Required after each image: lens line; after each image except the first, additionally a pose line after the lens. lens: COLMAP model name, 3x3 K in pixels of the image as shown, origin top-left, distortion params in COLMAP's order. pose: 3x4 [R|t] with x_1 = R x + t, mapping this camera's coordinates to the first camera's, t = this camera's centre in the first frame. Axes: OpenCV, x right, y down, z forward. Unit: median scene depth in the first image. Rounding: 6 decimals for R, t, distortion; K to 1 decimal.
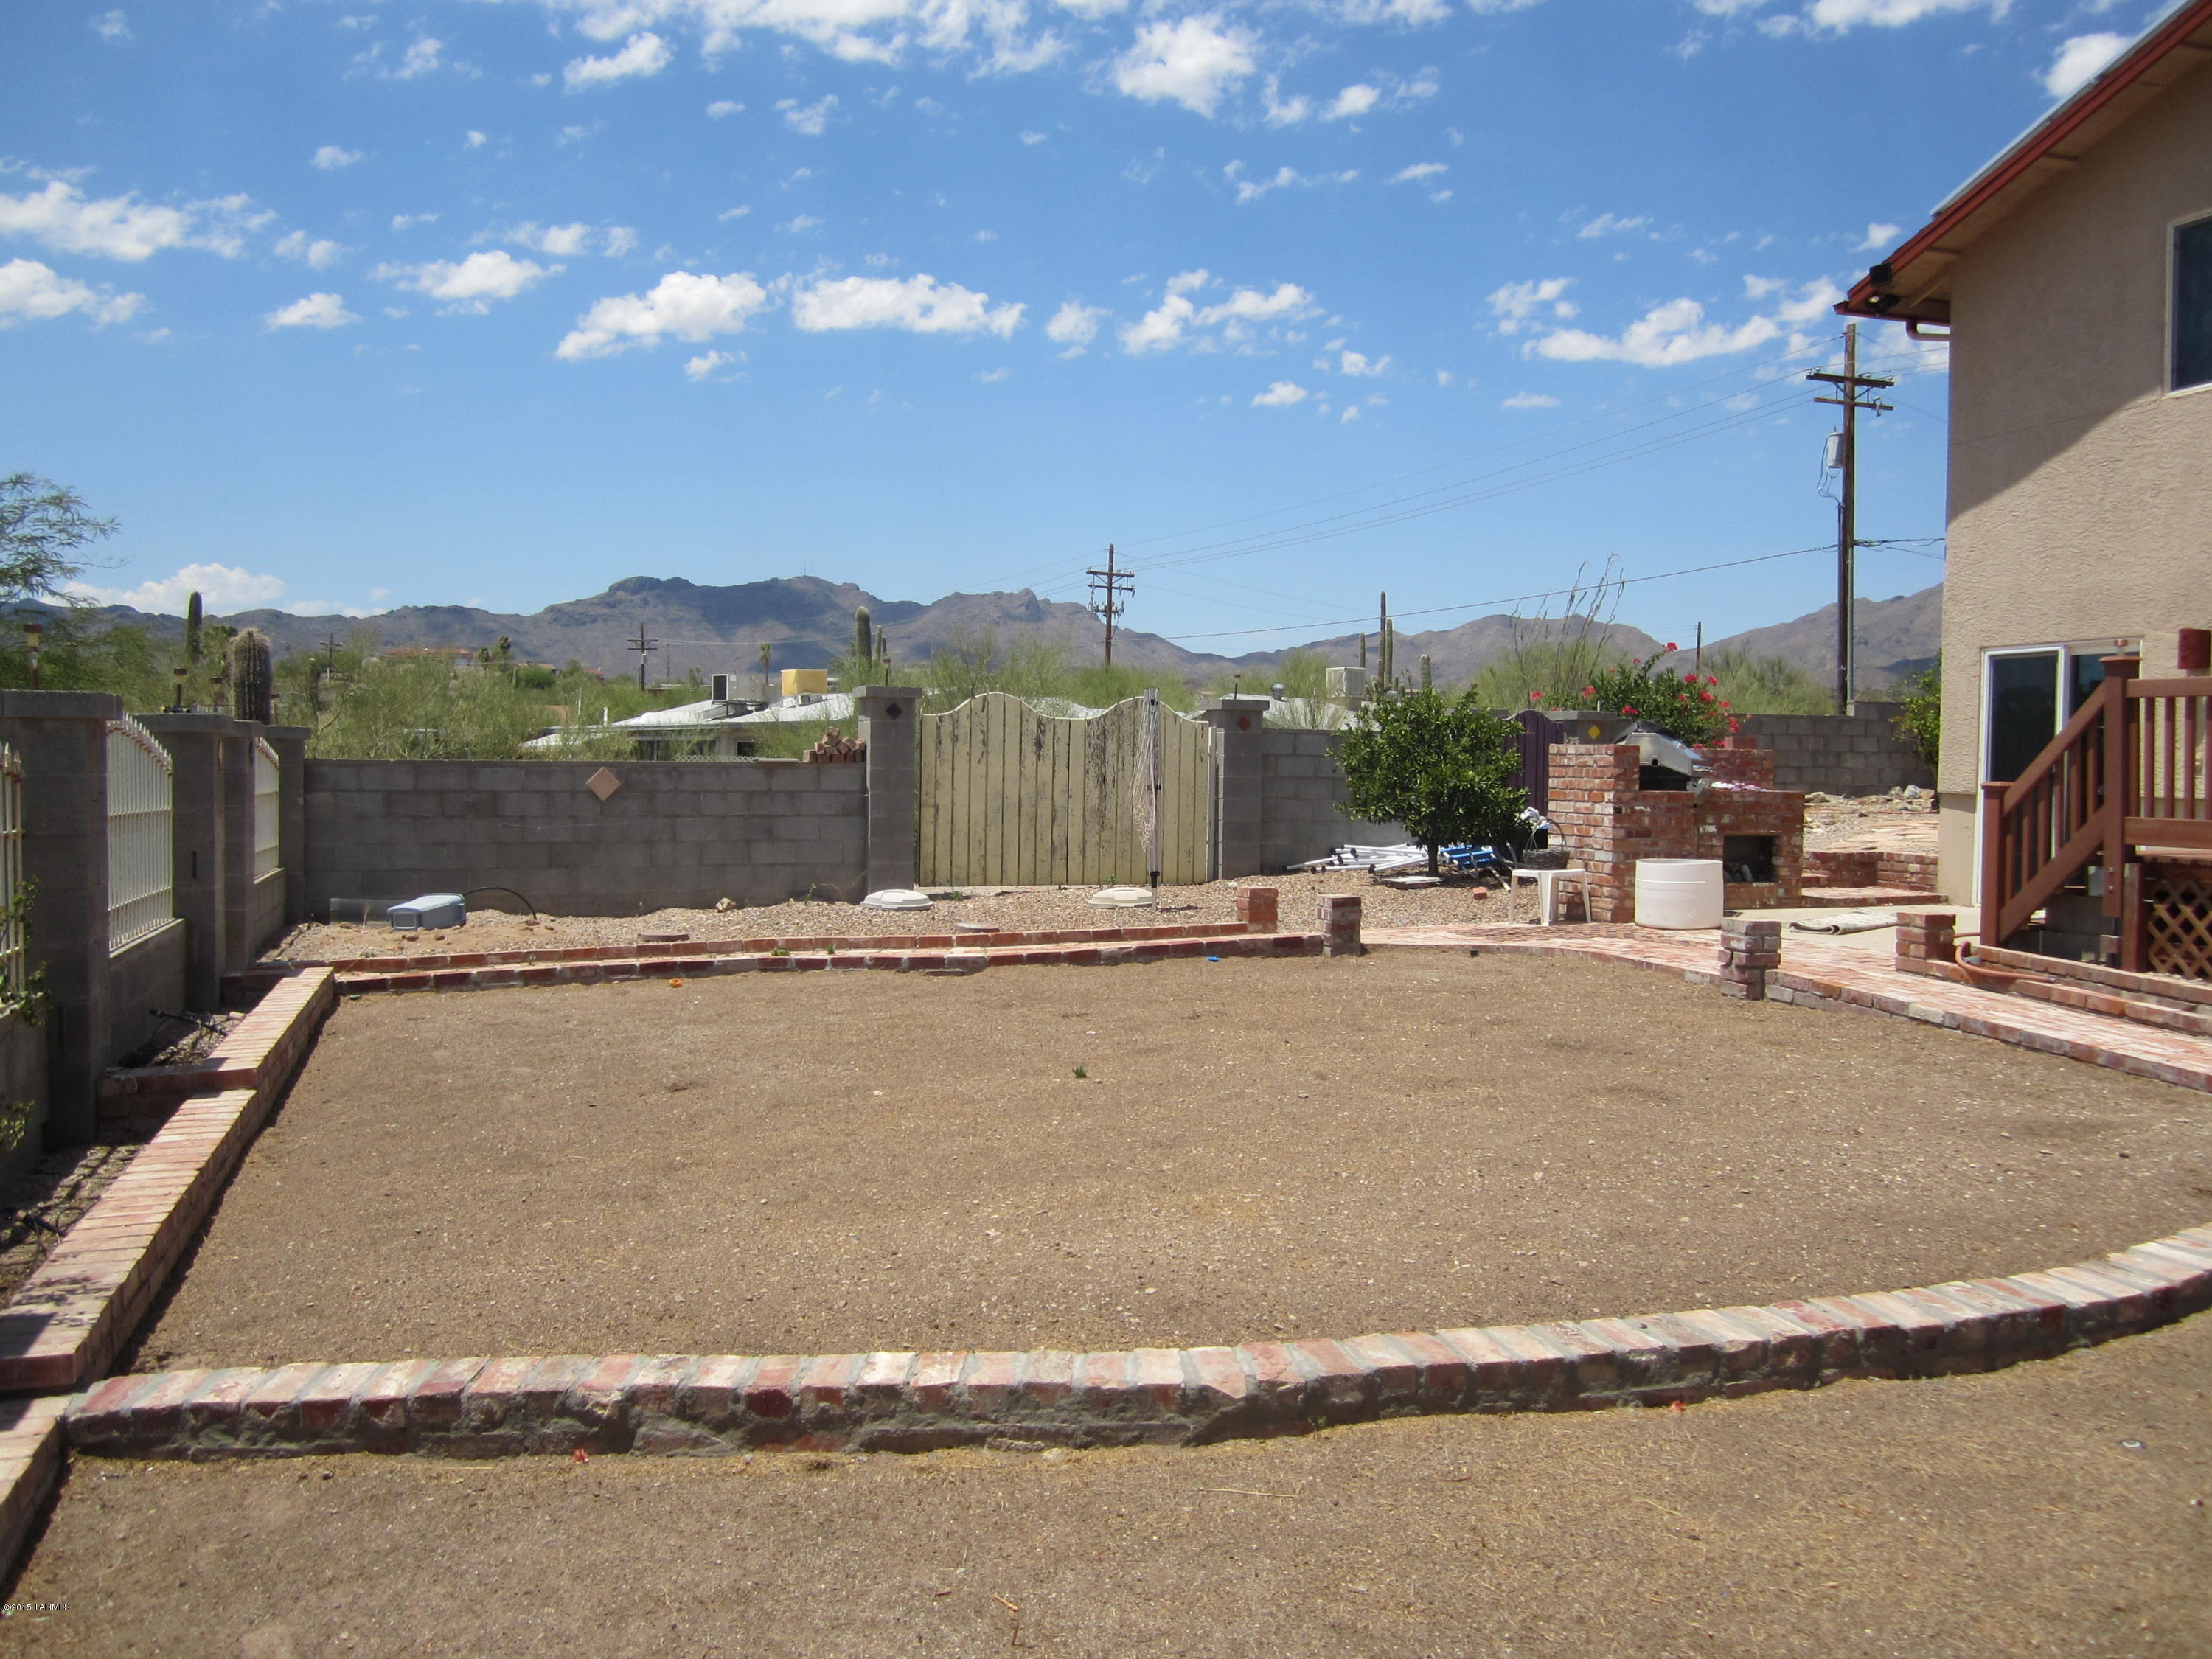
lens RADIAL K [[1787.8, 0, 1156.4], [0, 1787.8, 827.8], [0, 0, 1]] dist [-0.040992, 0.008096]
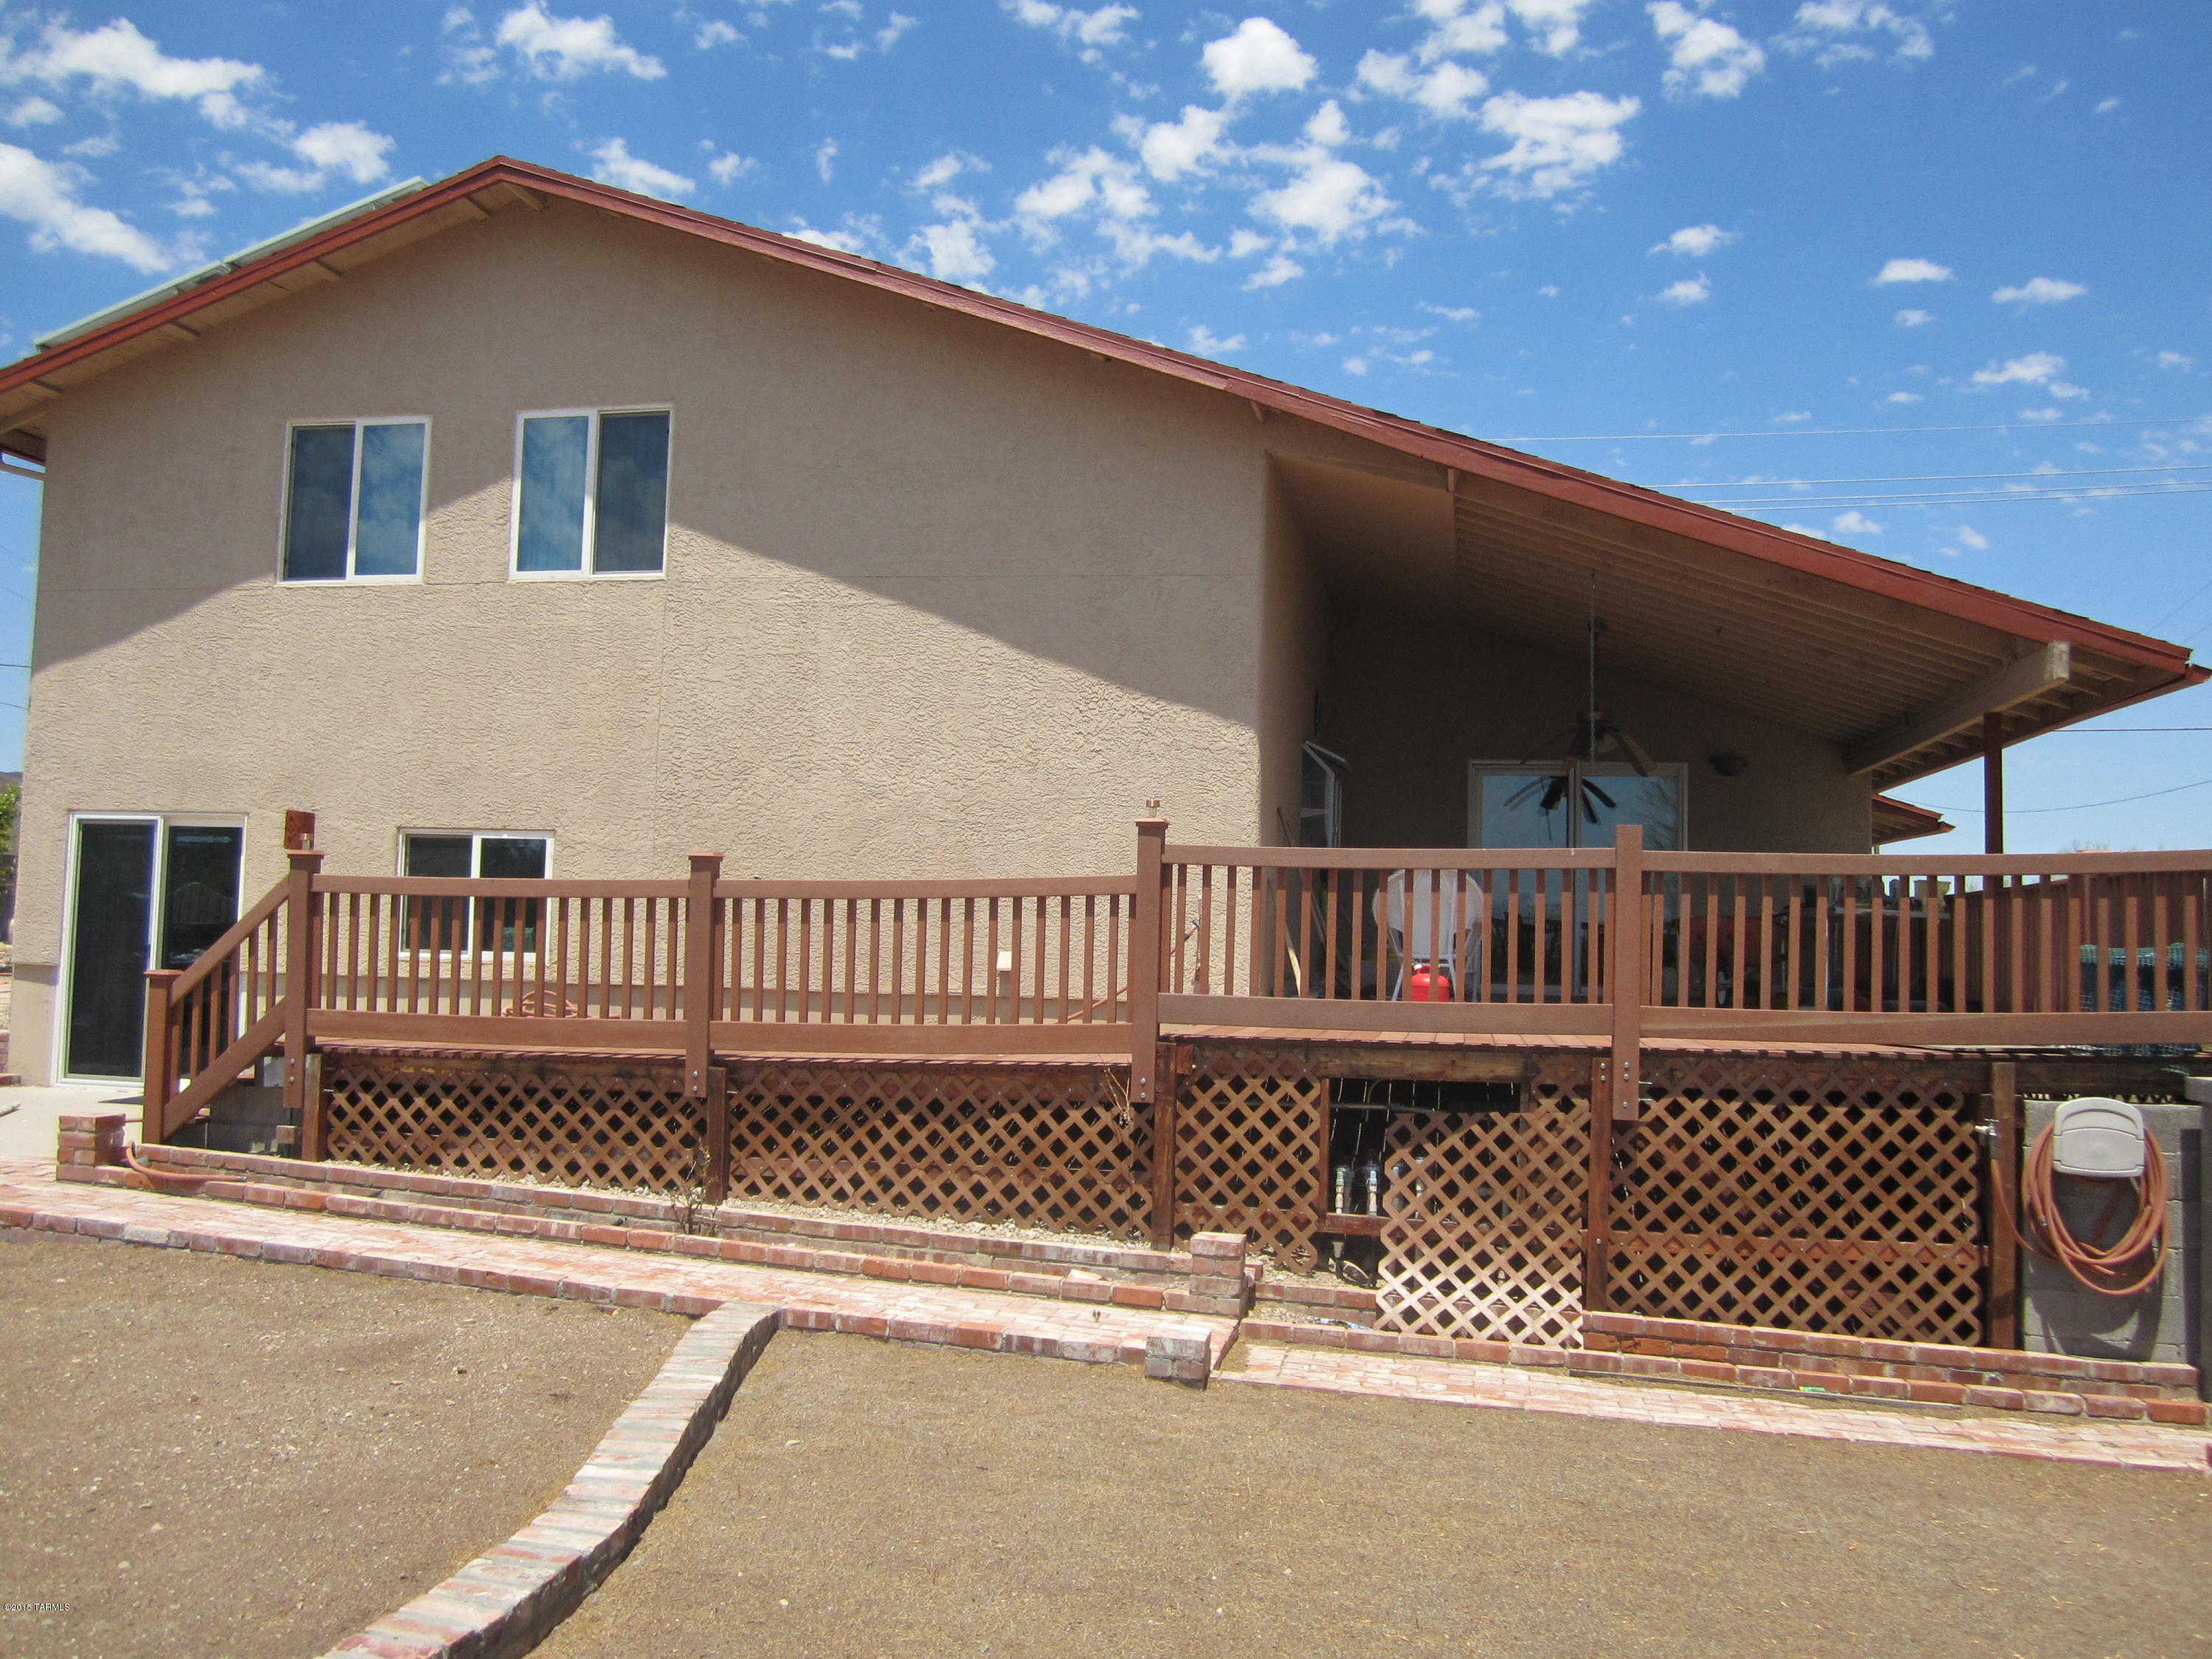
lens RADIAL K [[1784.1, 0, 1106.0], [0, 1784.1, 850.2], [0, 0, 1]] dist [-0.057782, 0.015048]
pose [[0.493135, 0.046188, 0.868726, -0.100539], [0.007768, 0.998316, -0.057487, -0.032309], [-0.869918, 0.035097, 0.491946, 0.090775]]
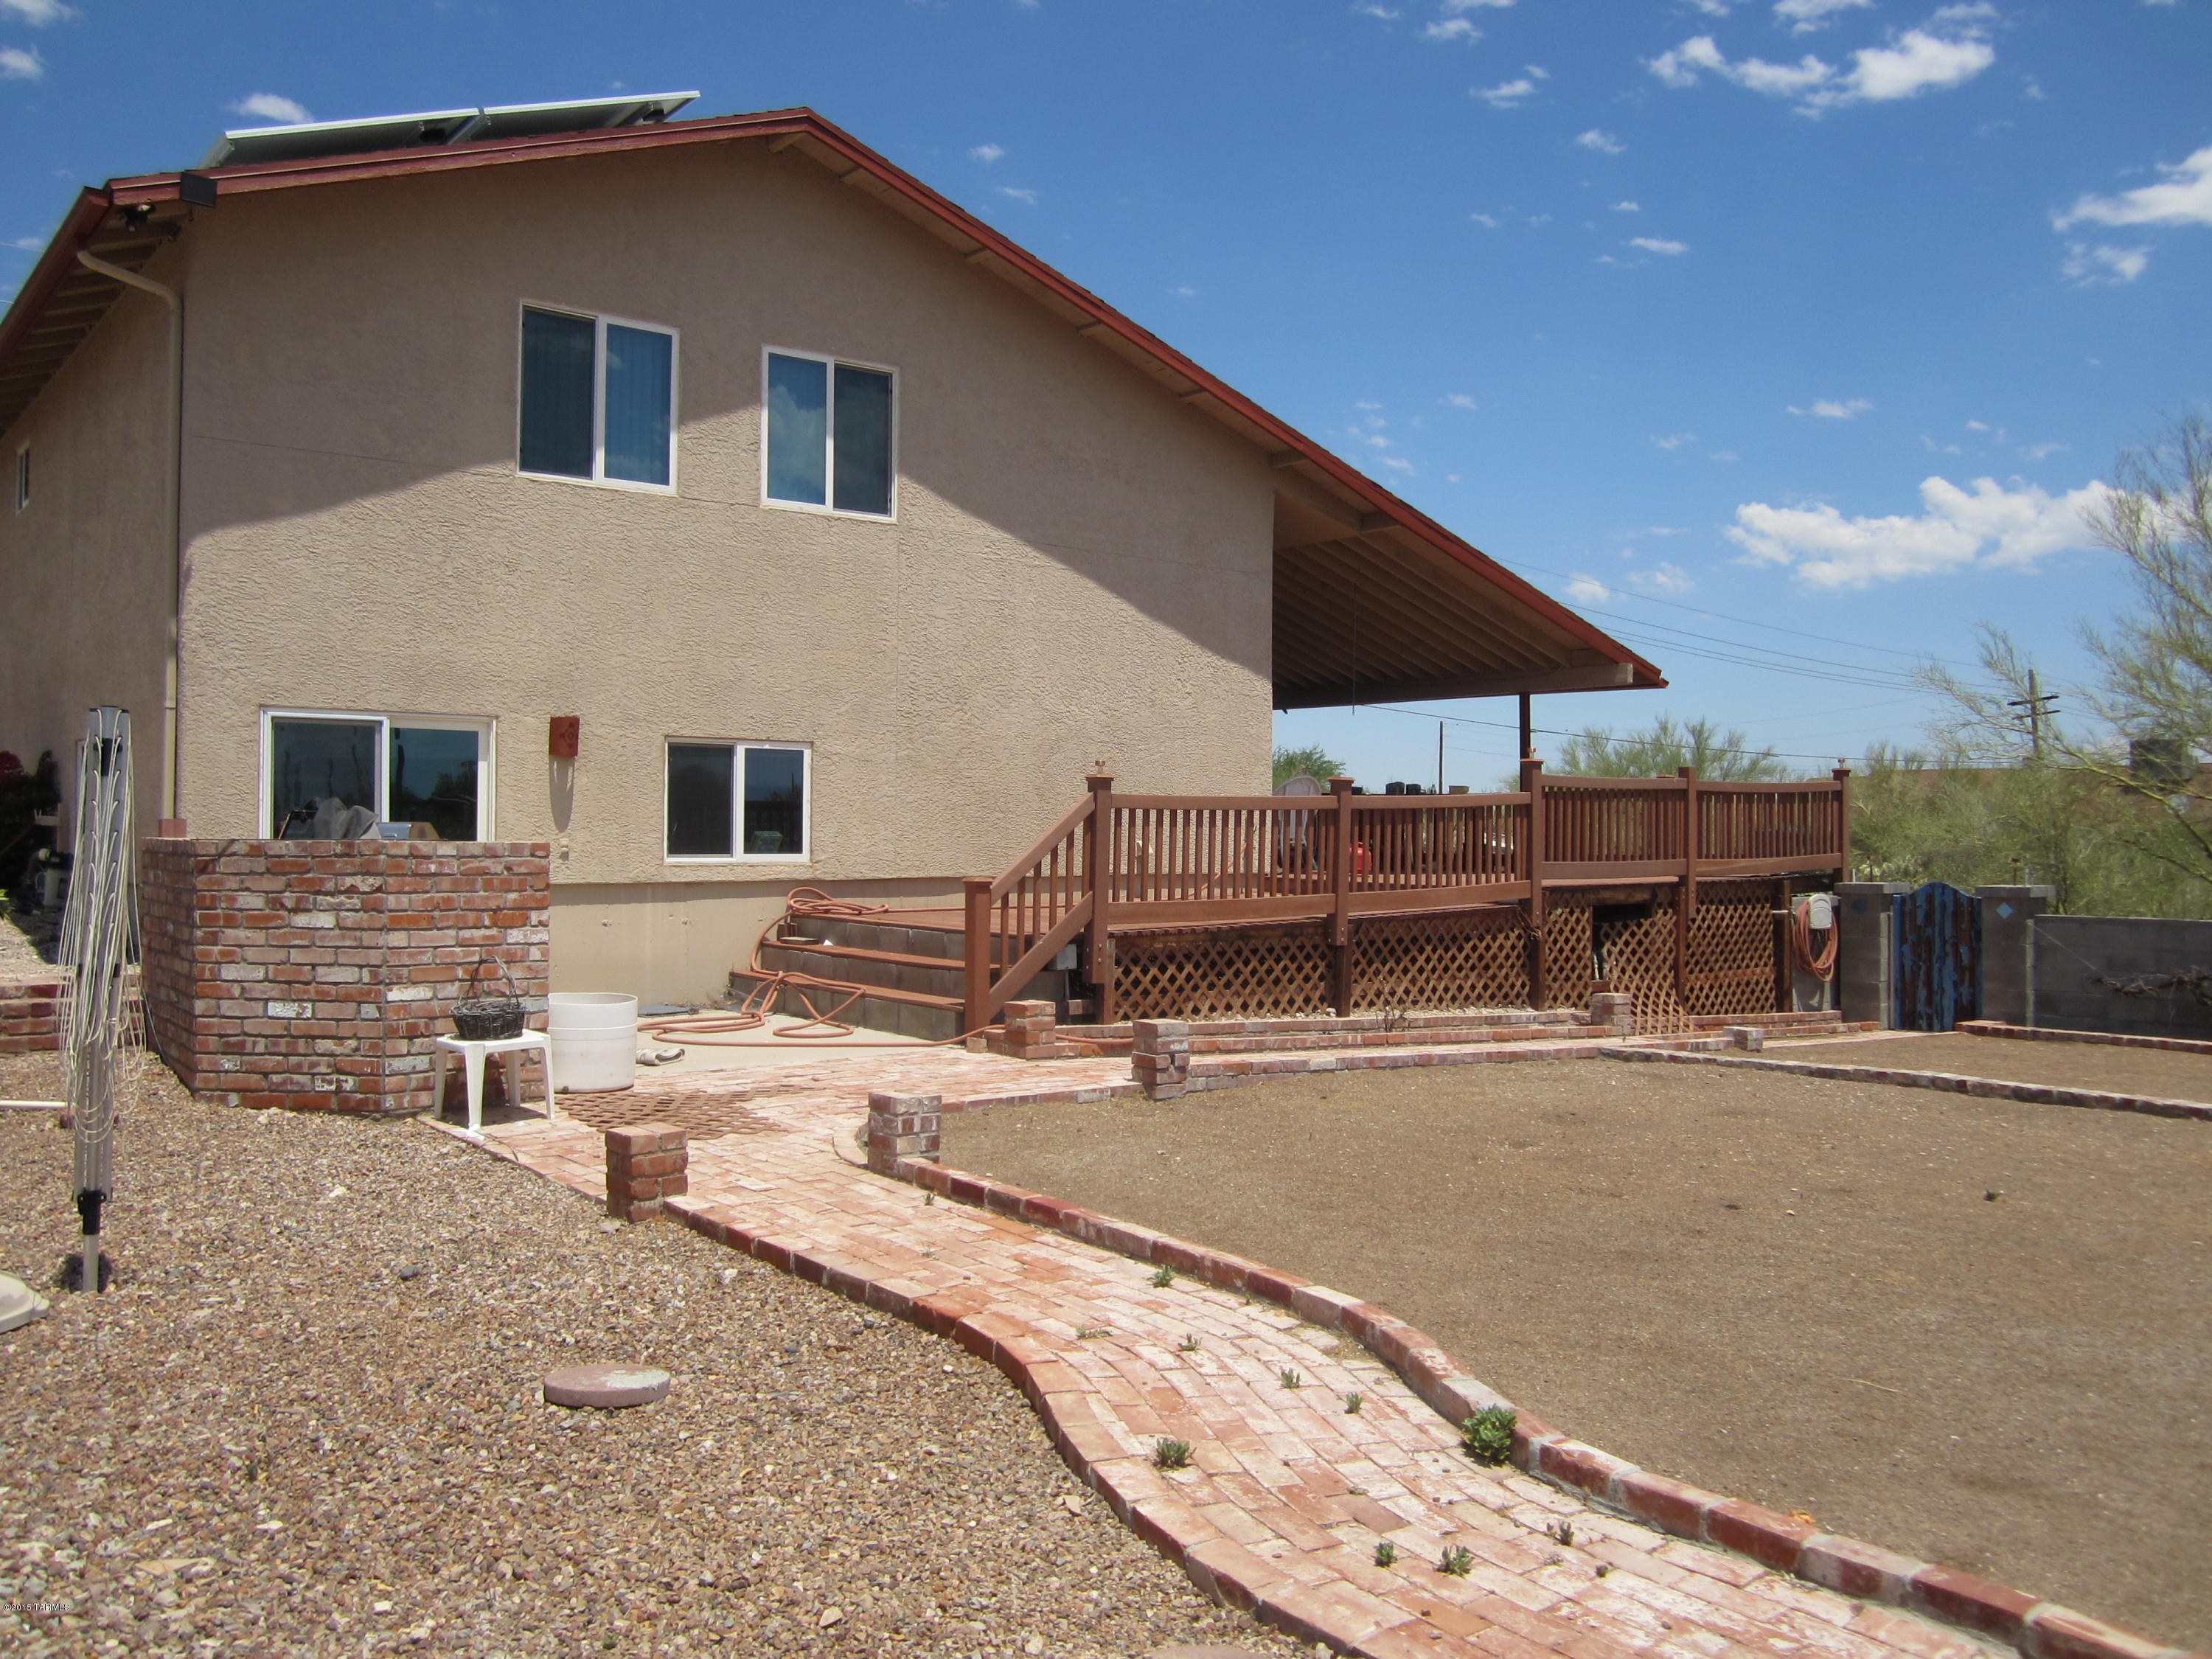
lens RADIAL K [[1787.8, 0, 1156.4], [0, 1787.8, 827.8], [0, 0, 1]] dist [-0.040992, 0.008096]
pose [[-0.347828, -0.010211, 0.937503, -0.601950], [0.022610, 0.999559, 0.019275, -0.076104], [-0.937286, 0.027901, -0.347444, 1.289956]]
